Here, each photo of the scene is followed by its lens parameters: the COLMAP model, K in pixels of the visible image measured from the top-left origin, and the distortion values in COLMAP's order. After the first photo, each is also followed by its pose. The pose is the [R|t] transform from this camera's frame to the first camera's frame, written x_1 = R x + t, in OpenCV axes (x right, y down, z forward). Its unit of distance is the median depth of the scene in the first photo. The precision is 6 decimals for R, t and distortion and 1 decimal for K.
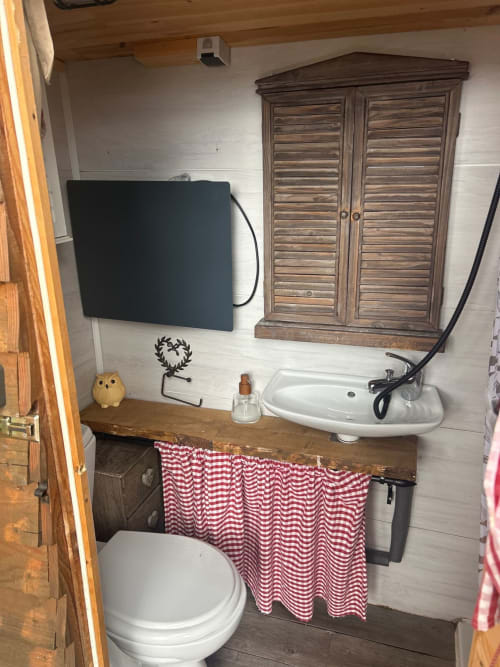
lens RADIAL K [[476.2, 0, 255.1], [0, 476.2, 326.6], [0, 0, 1]] dist [0.013419, -0.027856]
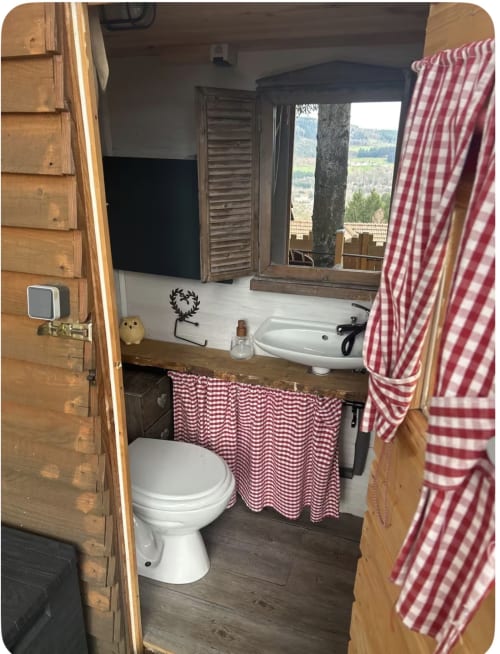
lens RADIAL K [[465.3, 0, 255.7], [0, 465.3, 329.1], [0, 0, 1]] dist [0.005232, -0.006196]
pose [[0.999105, 0.037805, -0.018958, 0.042613], [-0.036621, 0.997565, 0.059347, 0.055341], [0.021156, -0.058600, 0.998057, -0.230548]]
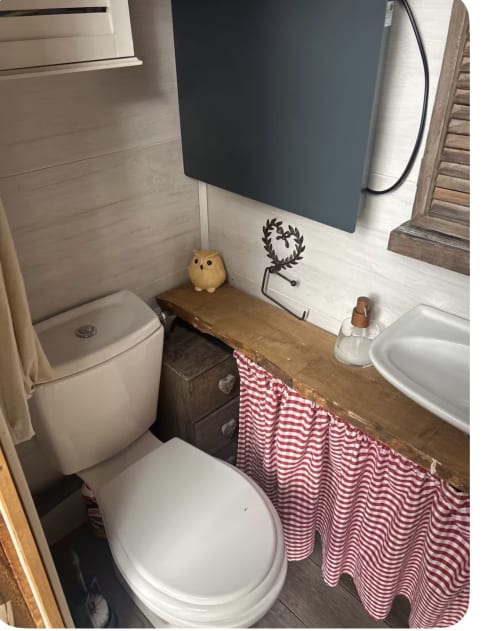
lens RADIAL K [[469.6, 0, 231.9], [0, 469.6, 308.8], [0, 0, 1]] dist [0.029875, -0.028146]
pose [[0.879012, 0.253619, -0.403751, 0.094526], [-0.139298, 0.946450, 0.291252, -0.058298], [0.455997, -0.199773, 0.867270, 0.363100]]
